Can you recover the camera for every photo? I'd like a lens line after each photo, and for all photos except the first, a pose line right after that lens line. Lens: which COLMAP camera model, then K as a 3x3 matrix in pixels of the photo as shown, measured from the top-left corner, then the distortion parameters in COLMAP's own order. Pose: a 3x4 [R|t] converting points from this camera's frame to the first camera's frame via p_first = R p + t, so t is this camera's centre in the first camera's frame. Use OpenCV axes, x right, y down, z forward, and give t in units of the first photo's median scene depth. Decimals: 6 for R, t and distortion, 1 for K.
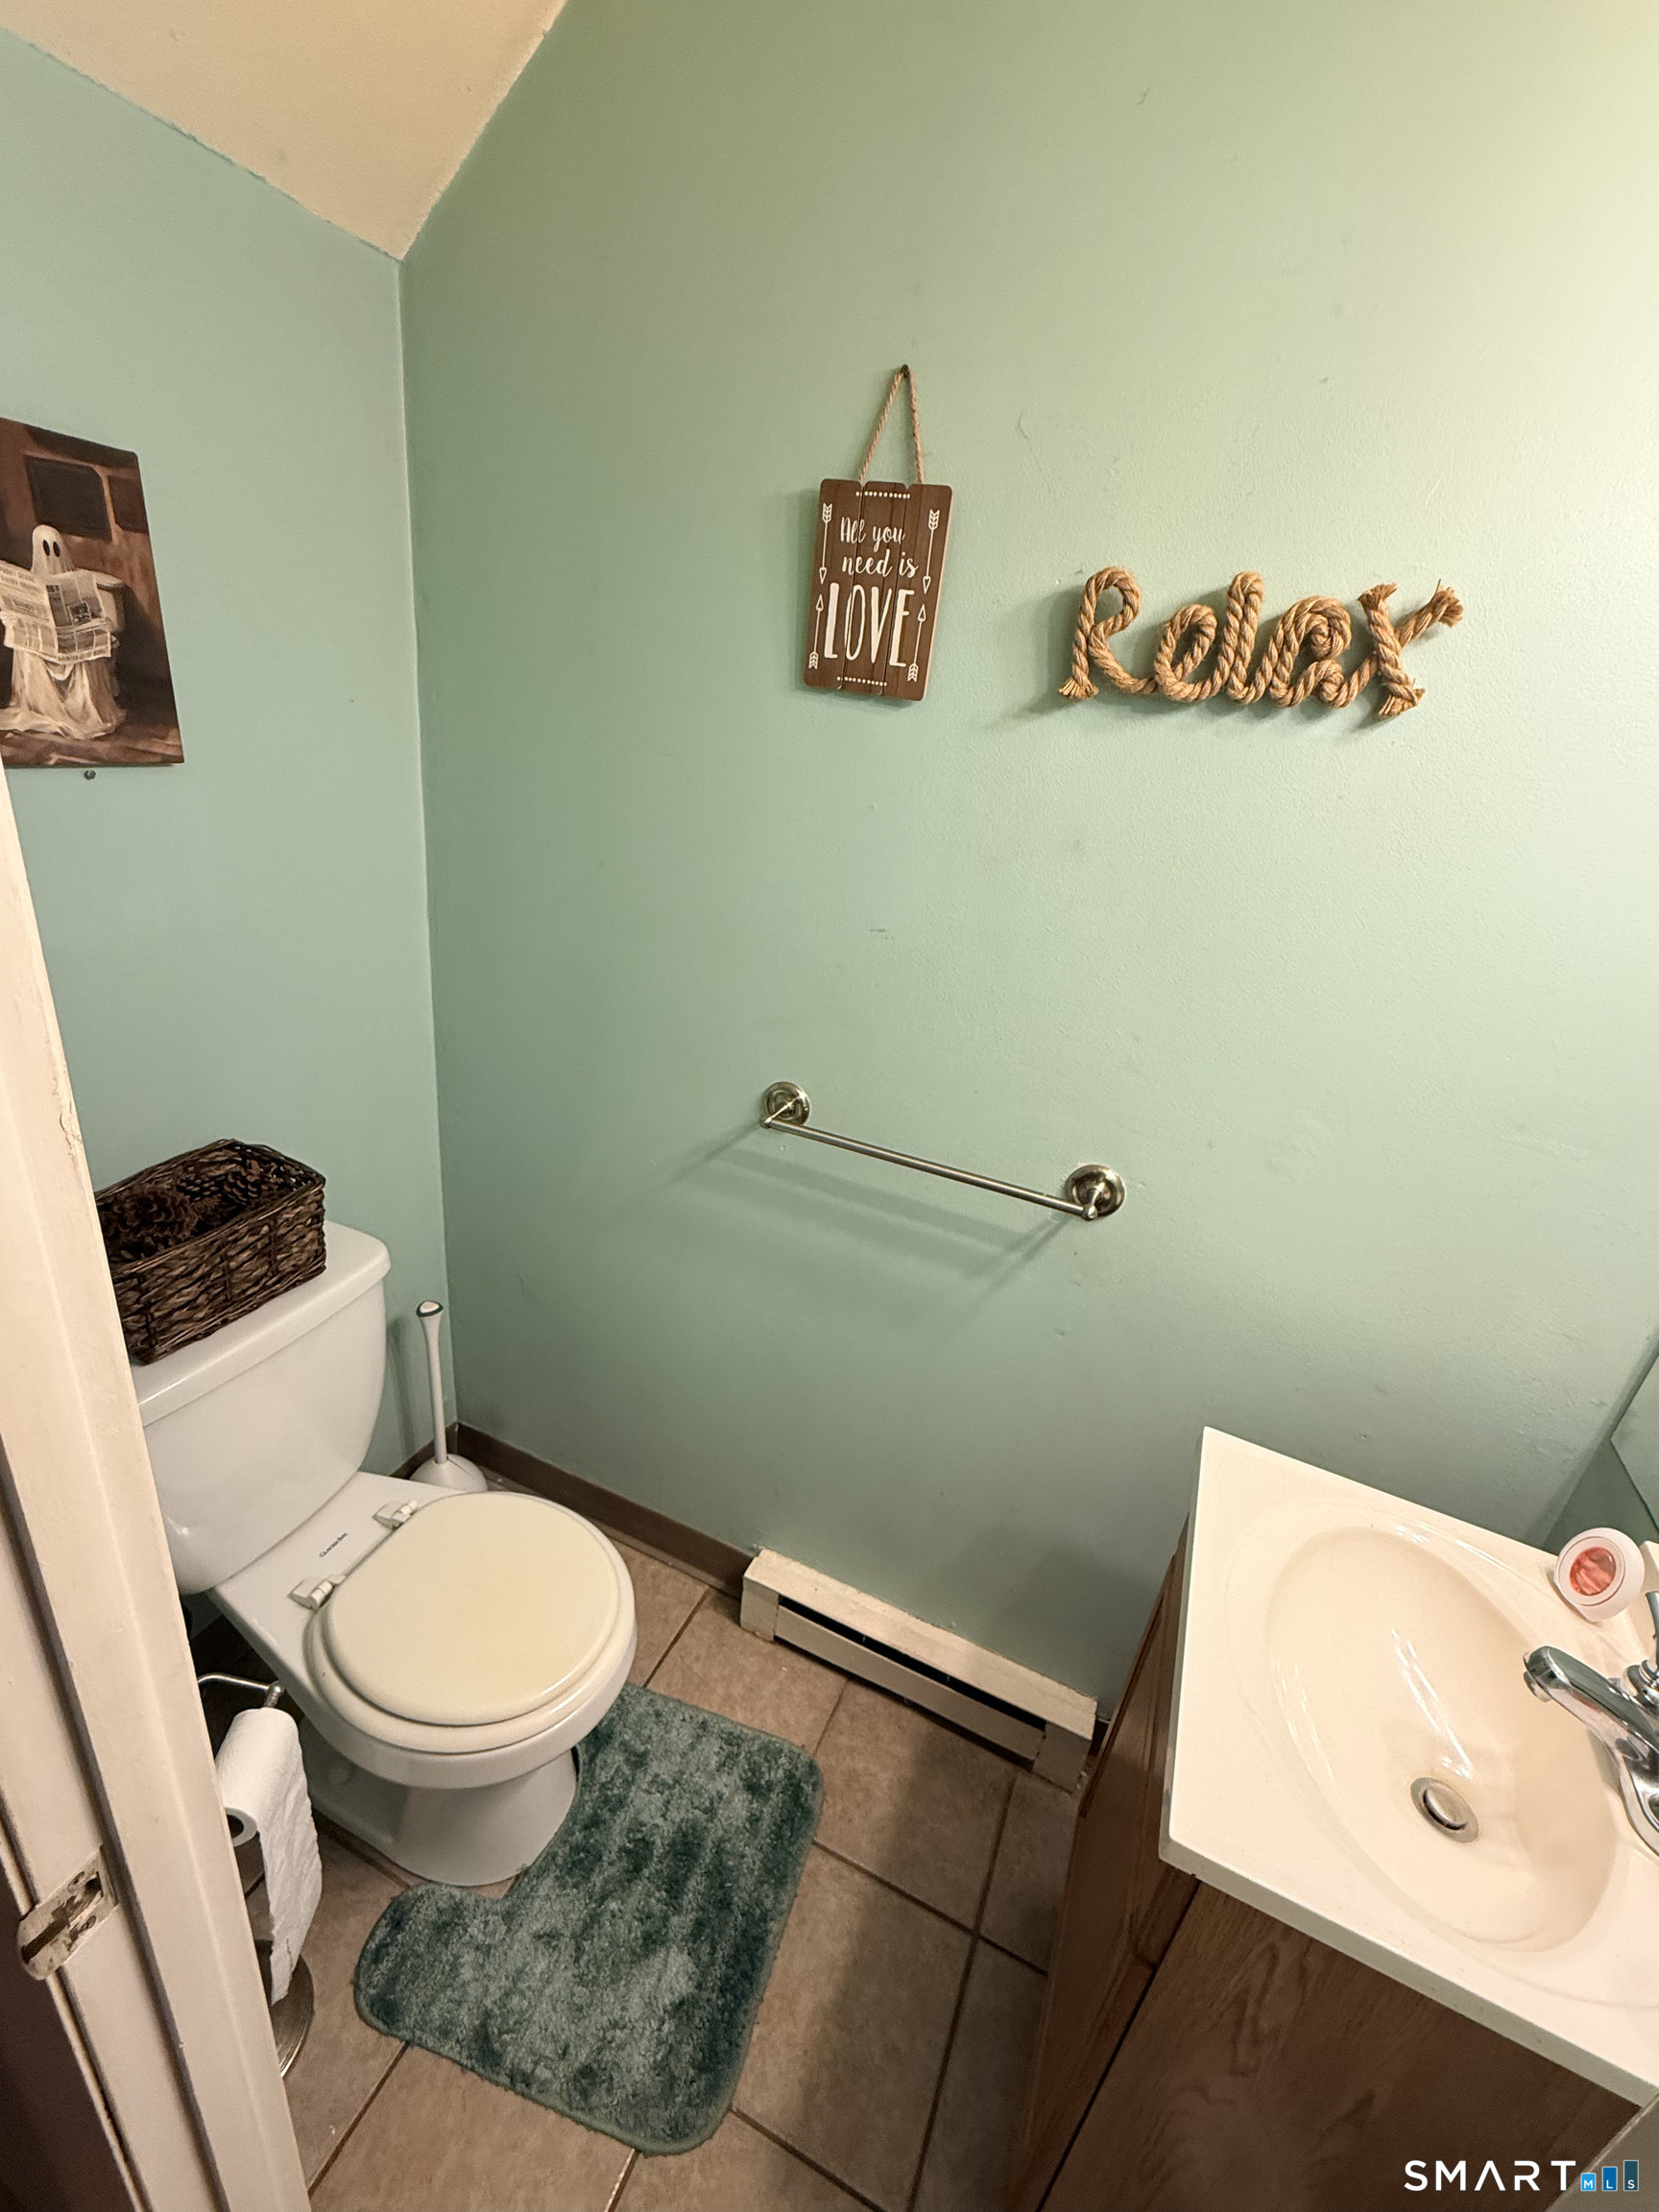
lens RADIAL K [[925.0, 0, 834.0], [0, 925.0, 1102.5], [0, 0, 1]] dist [0.000673, 0.000111]
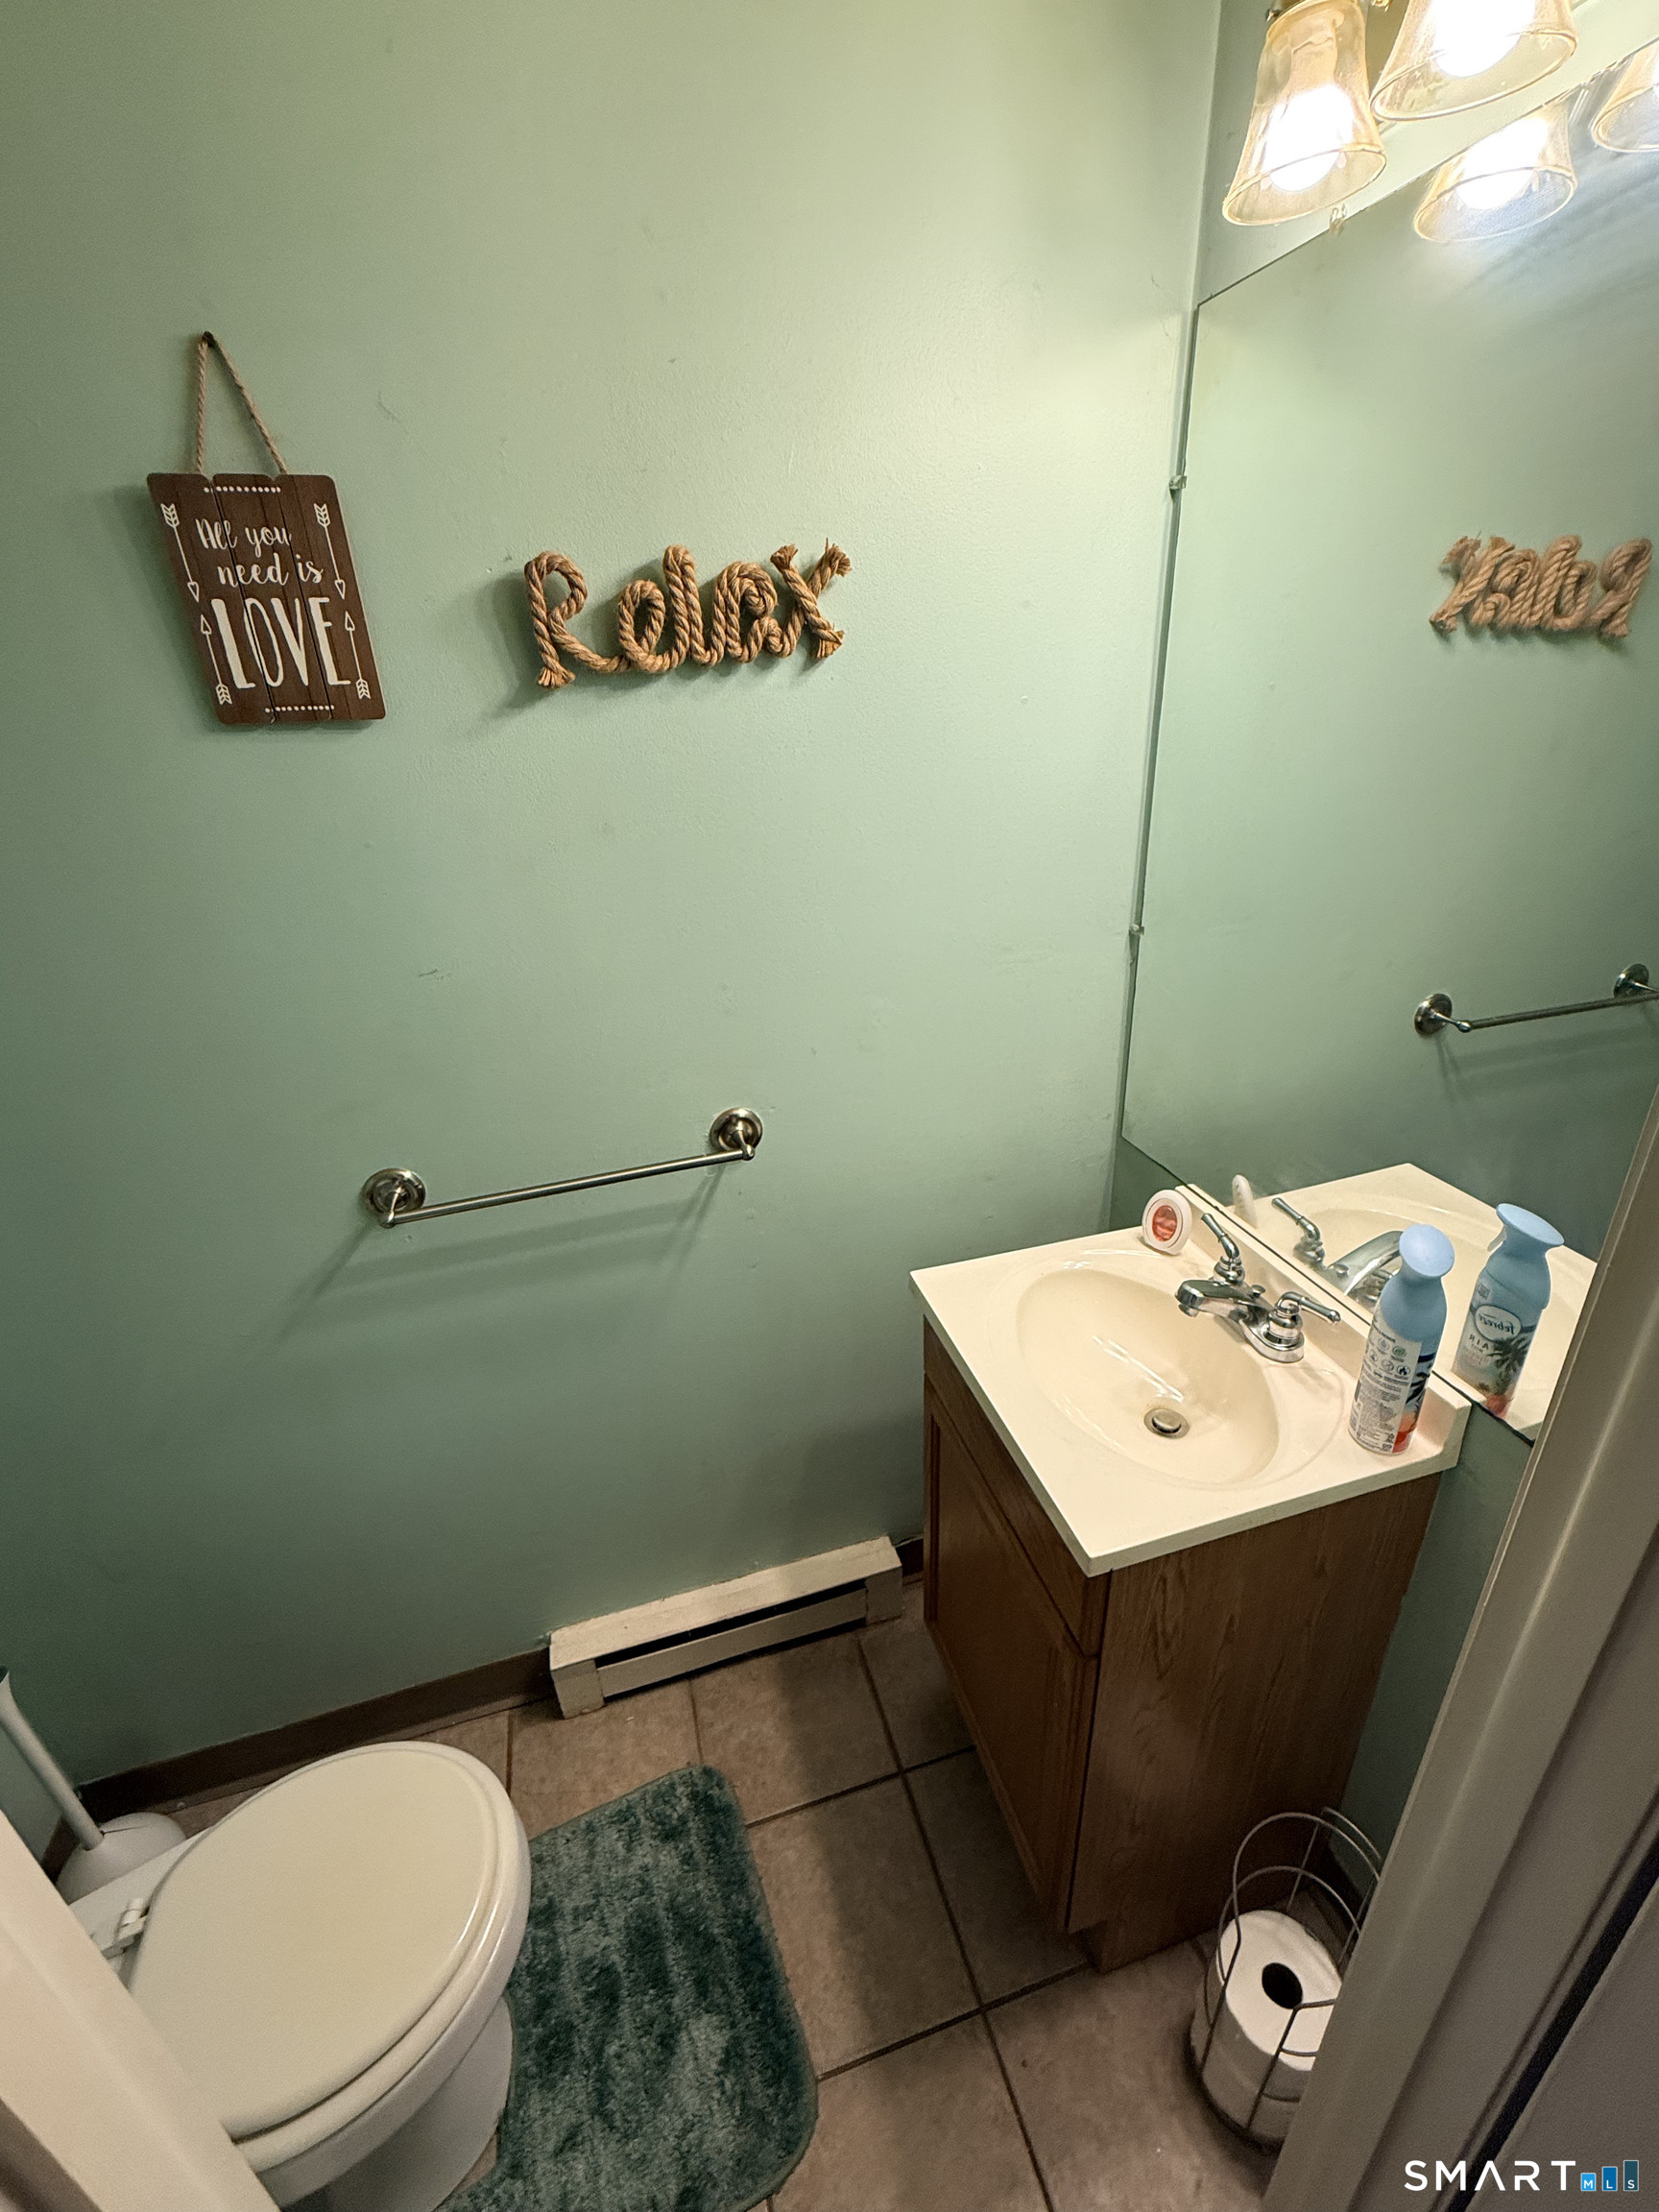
lens RADIAL K [[925.0, 0, 830.9], [0, 925.0, 1102.9], [0, 0, 1]] dist [0.000673, 0.000111]
pose [[0.758121, -0.405685, 0.510560, -0.183504], [0.378555, 0.911293, 0.161994, -0.073956], [-0.530988, 0.070464, 0.844444, 0.037515]]
